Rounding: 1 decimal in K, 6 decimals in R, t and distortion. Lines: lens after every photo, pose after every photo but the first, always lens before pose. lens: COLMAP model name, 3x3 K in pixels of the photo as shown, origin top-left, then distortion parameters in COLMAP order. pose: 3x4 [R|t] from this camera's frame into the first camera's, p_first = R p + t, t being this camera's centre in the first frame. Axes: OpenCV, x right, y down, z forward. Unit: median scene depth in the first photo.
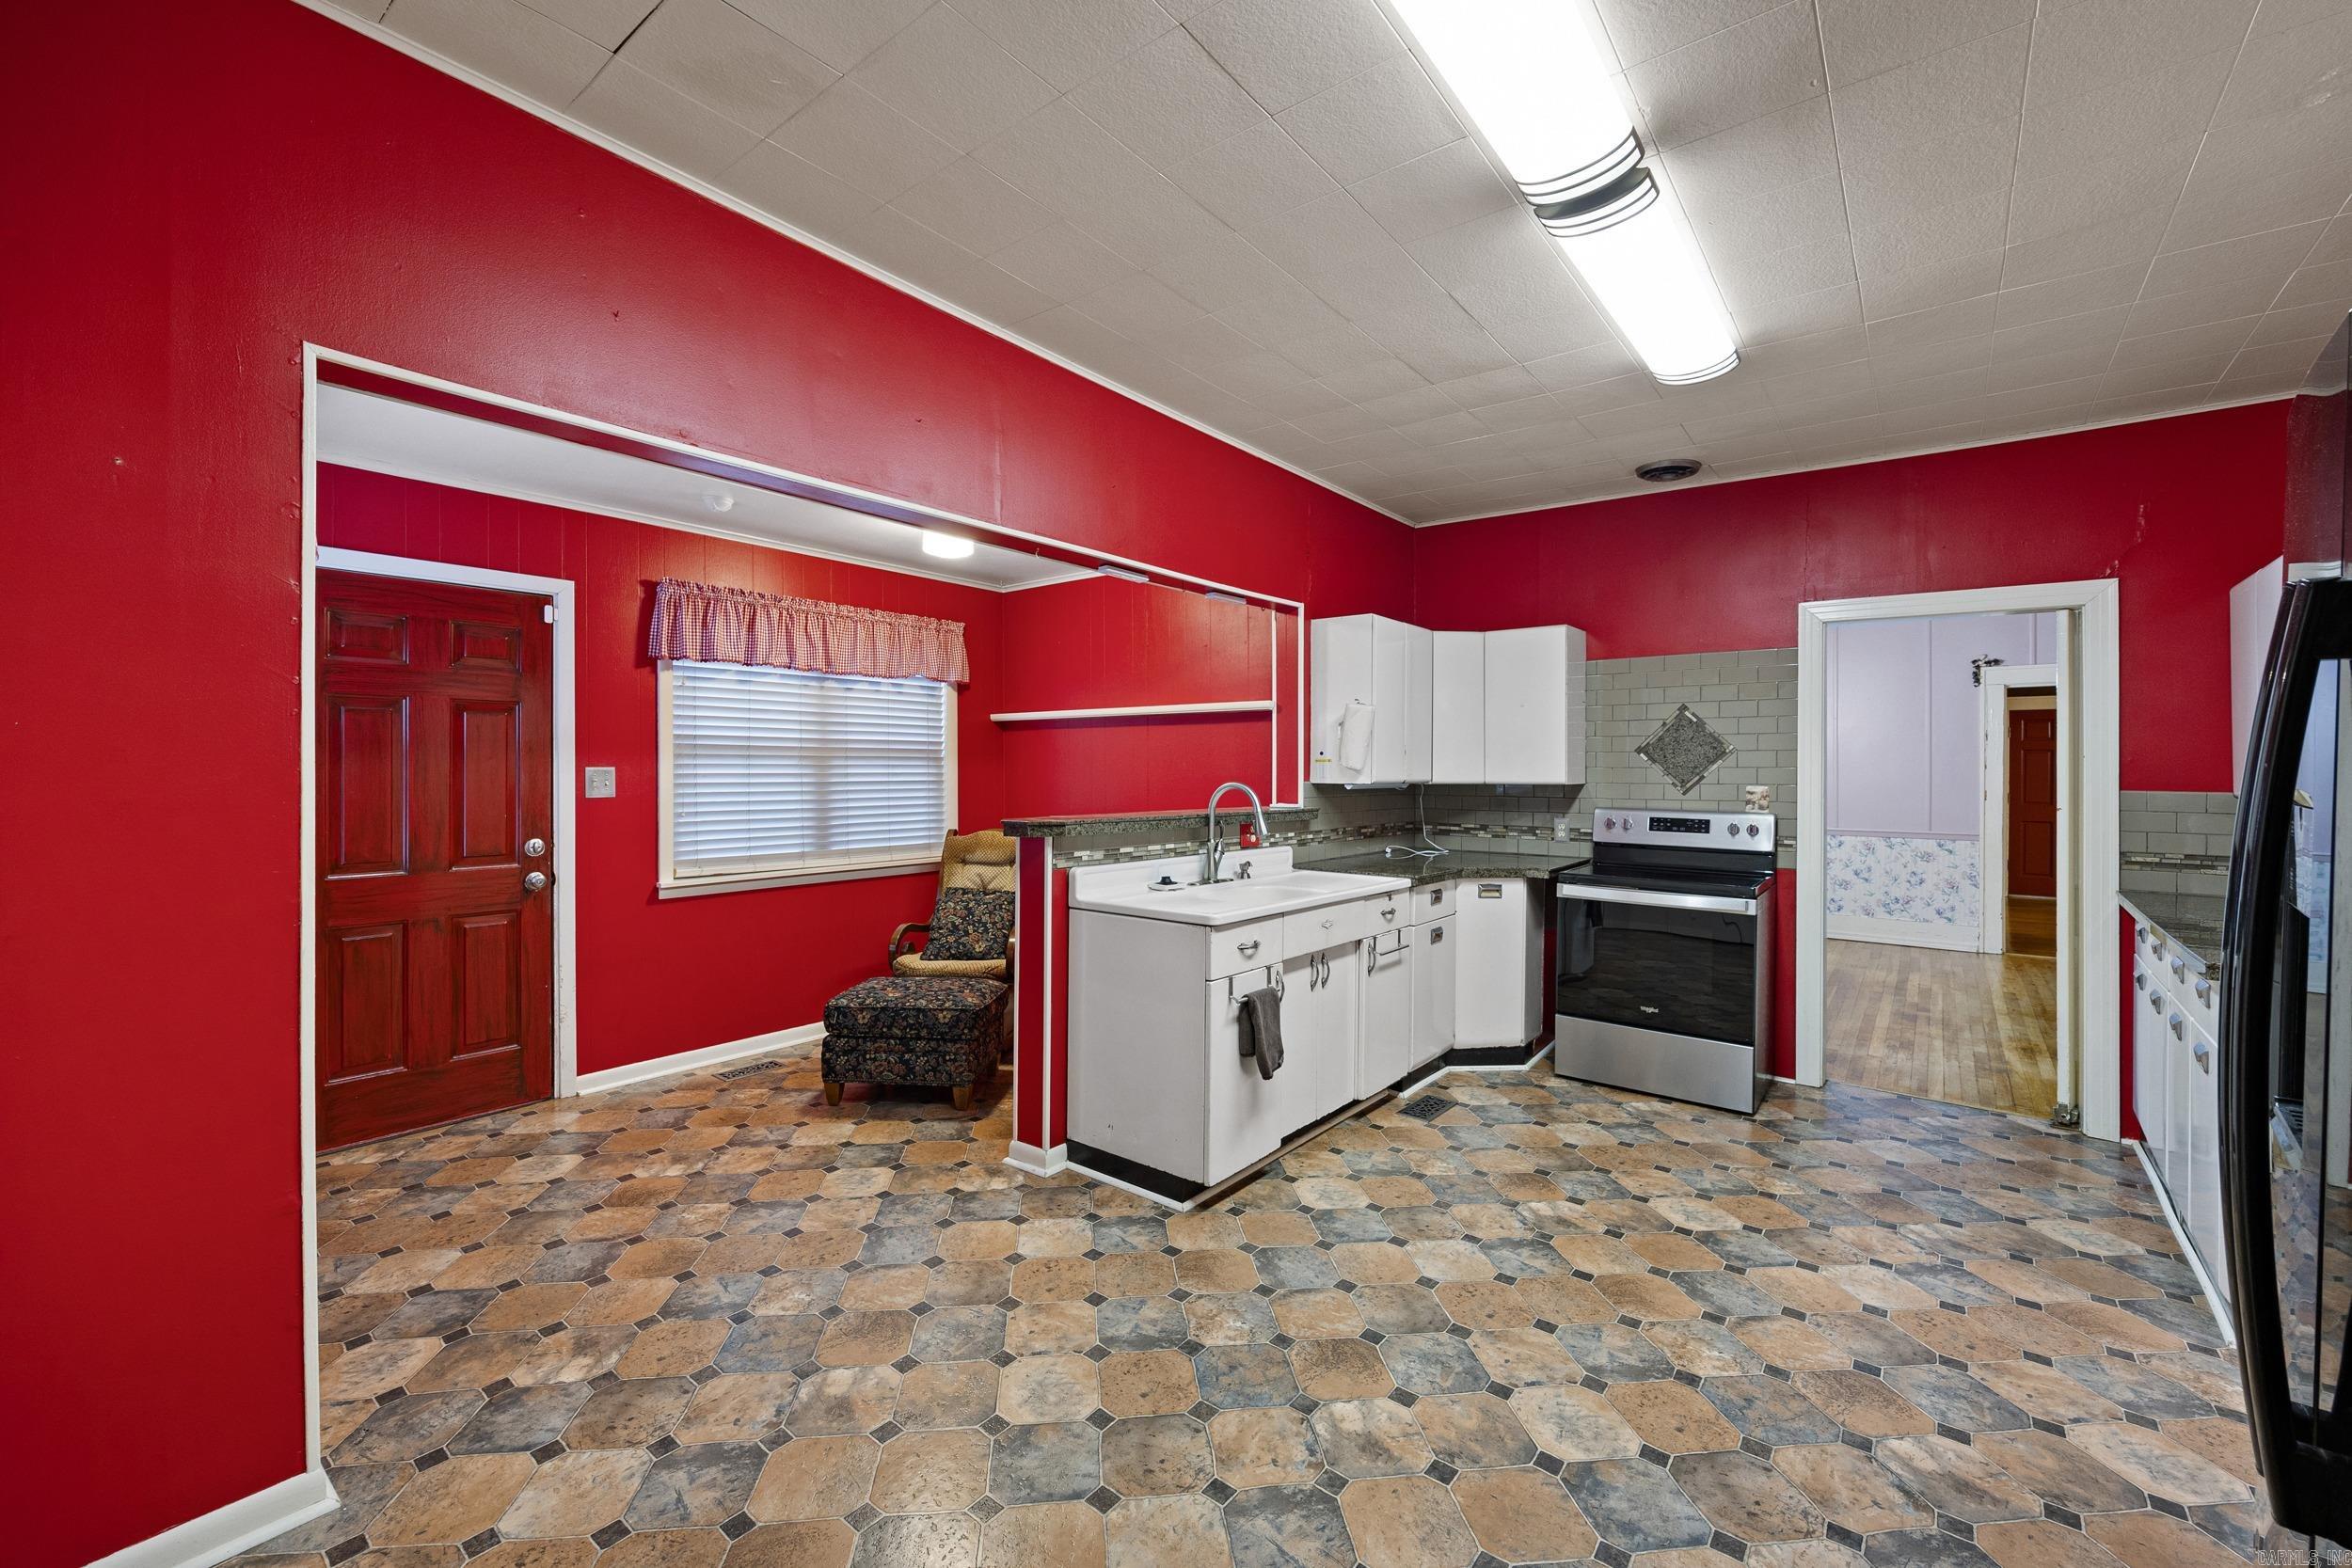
lens RADIAL K [[958.1, 0, 1169.5], [0, 958.1, 760.2], [0, 0, 1]] dist [0.000321, -0.001080]
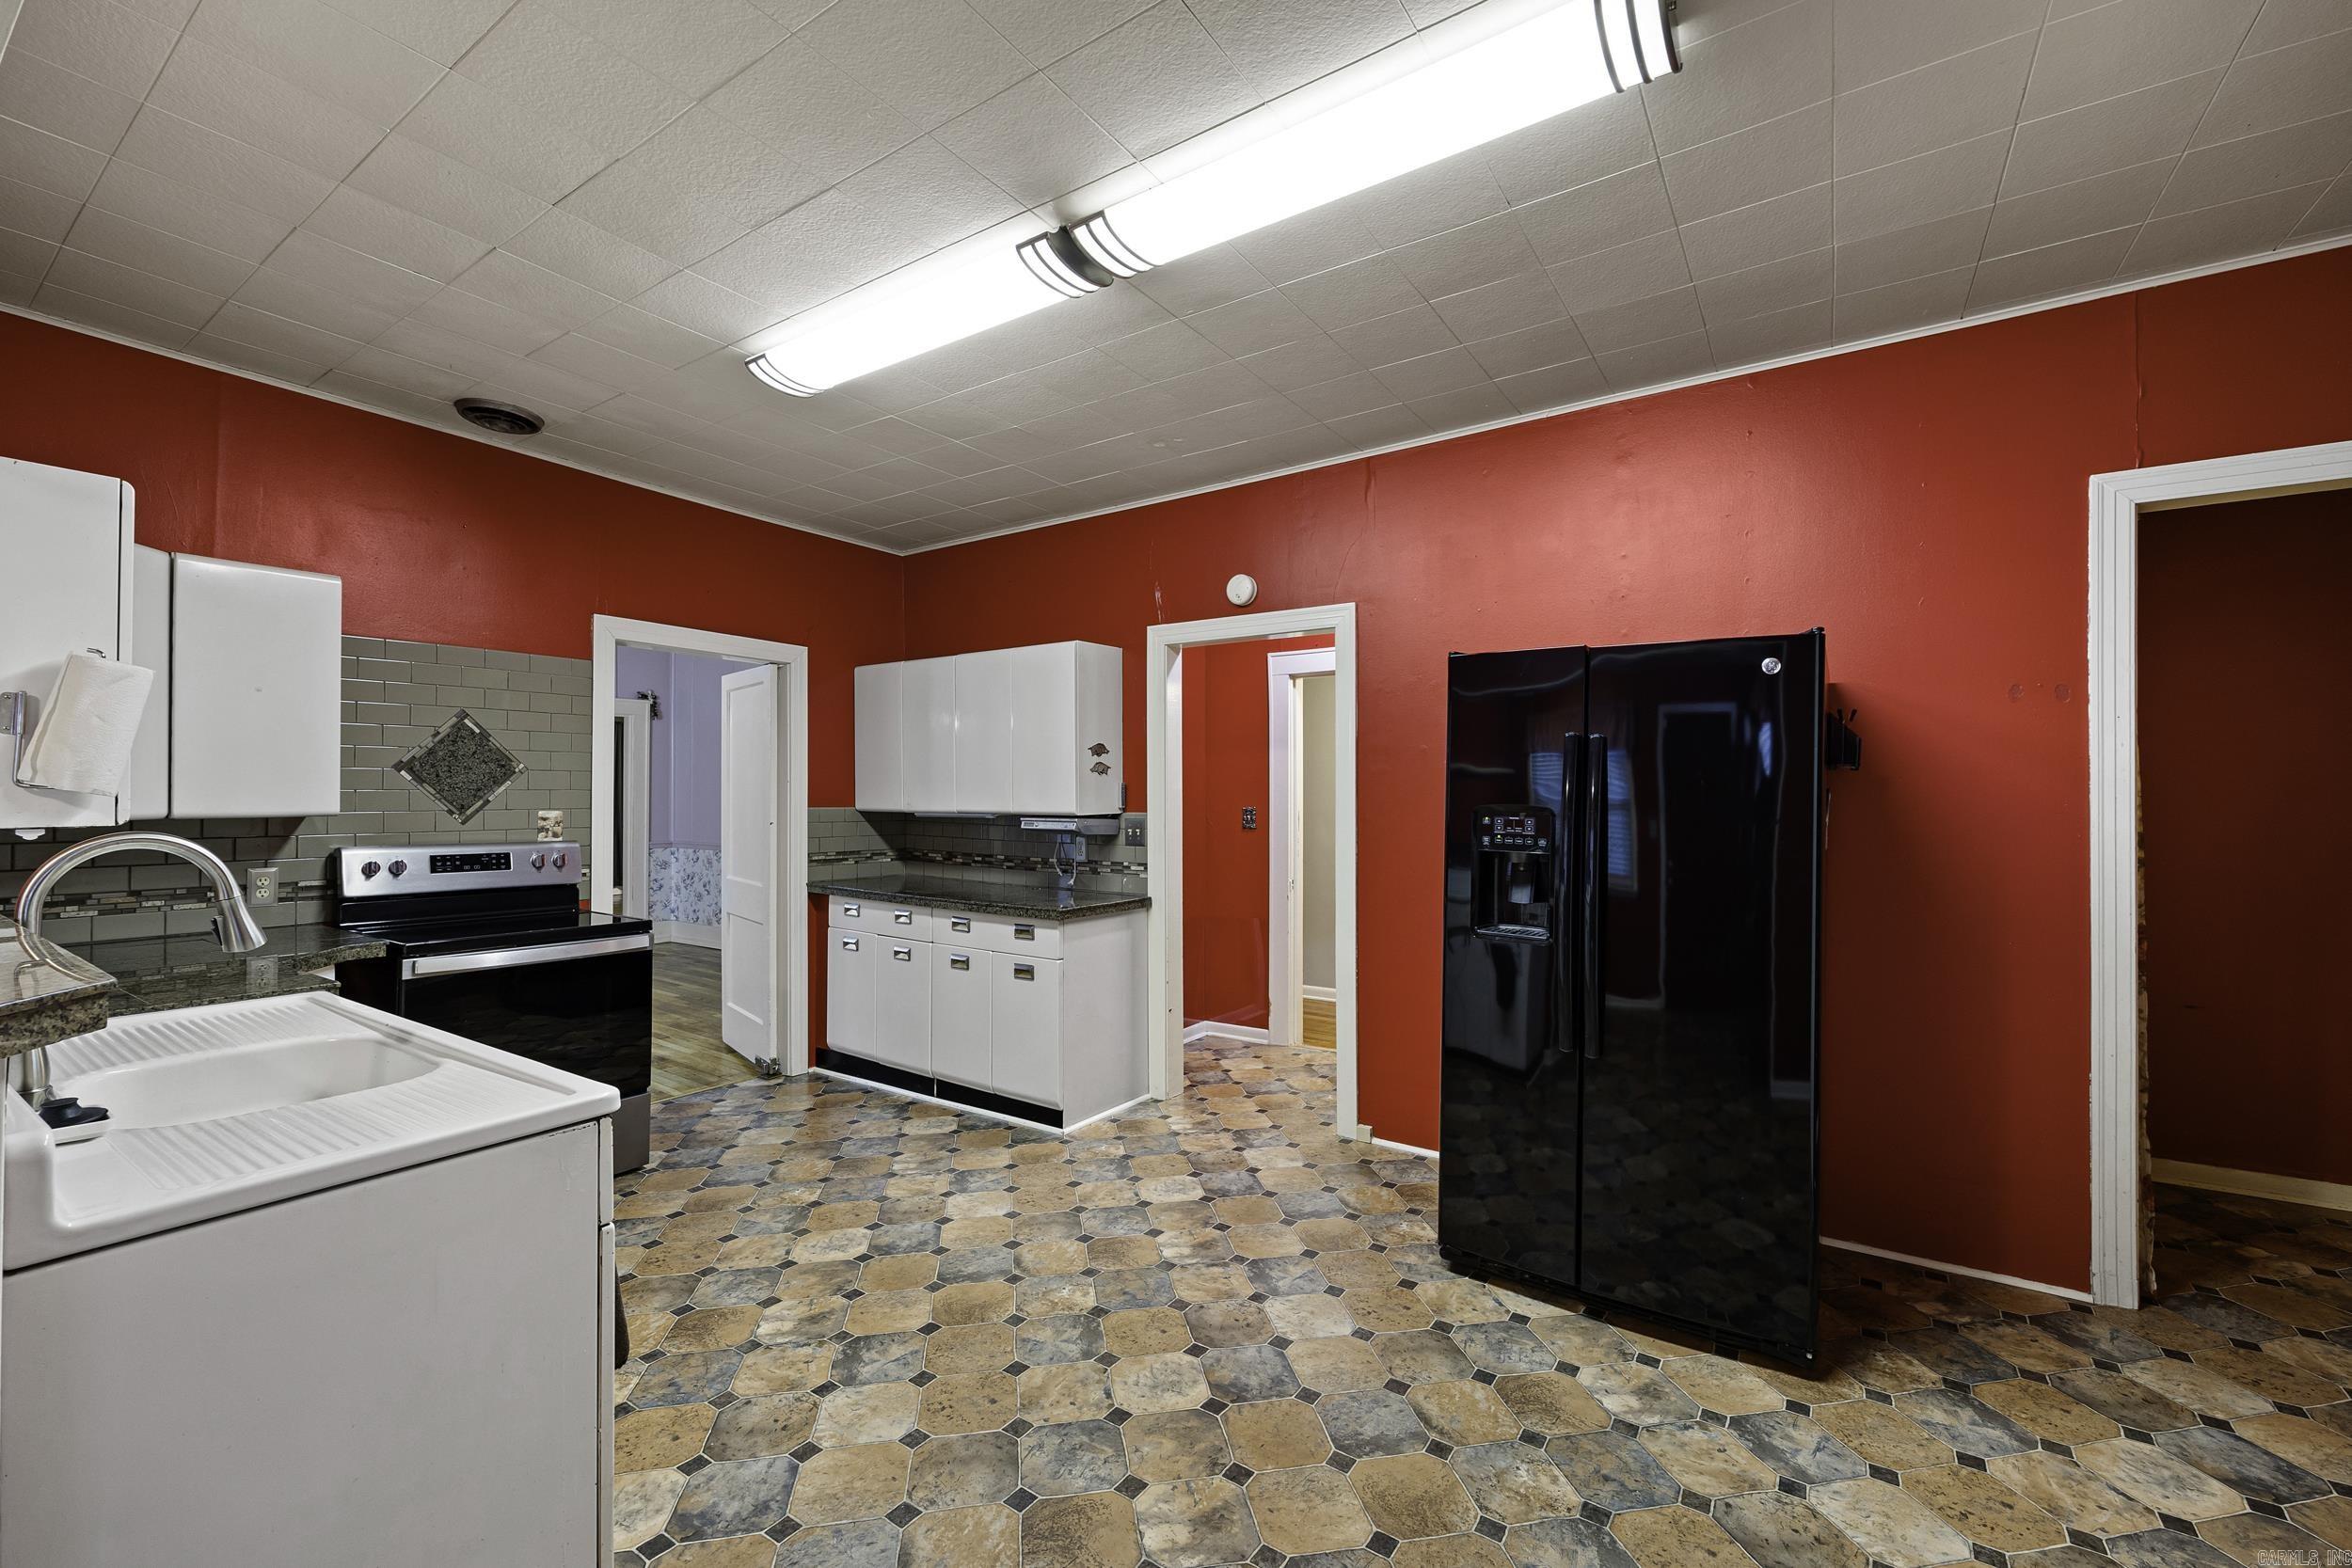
lens RADIAL K [[958.1, 0, 1203.7], [0, 958.1, 780.4], [0, 0, 1]] dist [0.000321, -0.001080]
pose [[-0.089855, 0.005067, 0.995942, -0.444382], [-0.010278, 0.999929, -0.006015, -0.002580], [-0.995902, -0.010776, -0.089796, 0.672766]]
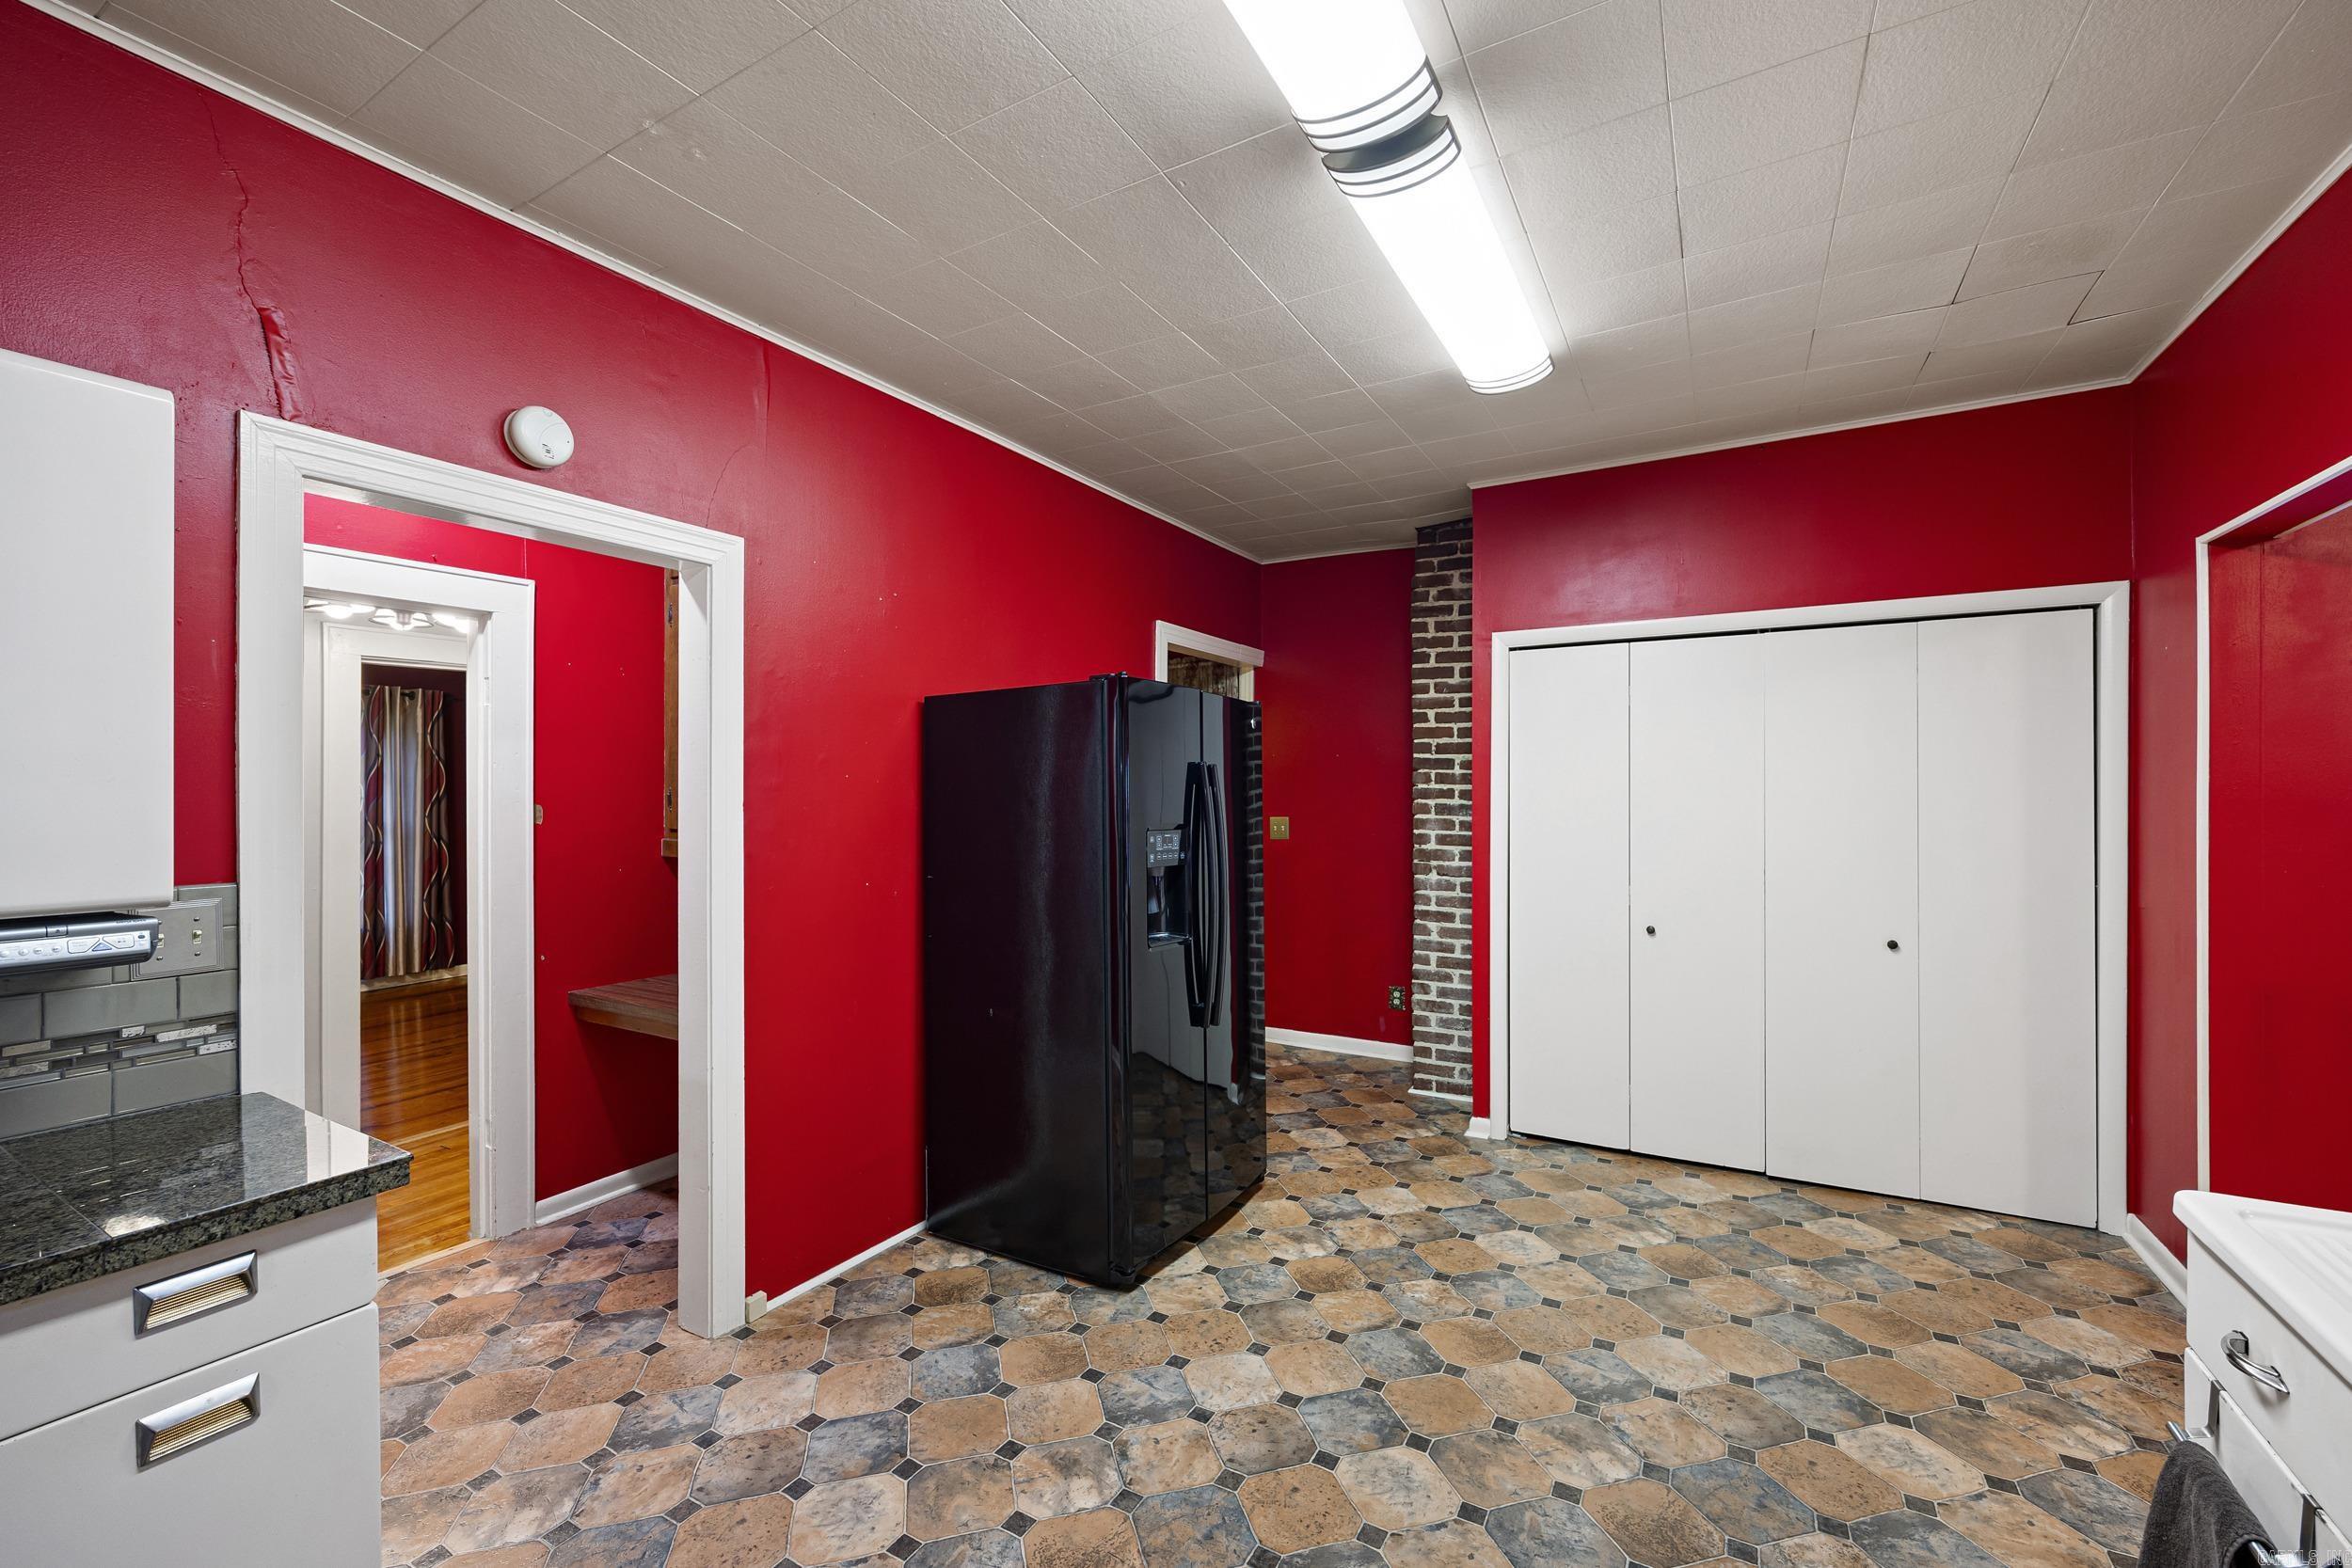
lens RADIAL K [[958.1, 0, 1154.0], [0, 958.1, 789.2], [0, 0, 1]] dist [0.000321, -0.001080]
pose [[-0.990354, -0.001304, -0.138555, 0.505418], [0.001215, 0.999836, -0.018094, -0.004901], [0.138556, -0.018087, -0.990189, 1.239359]]
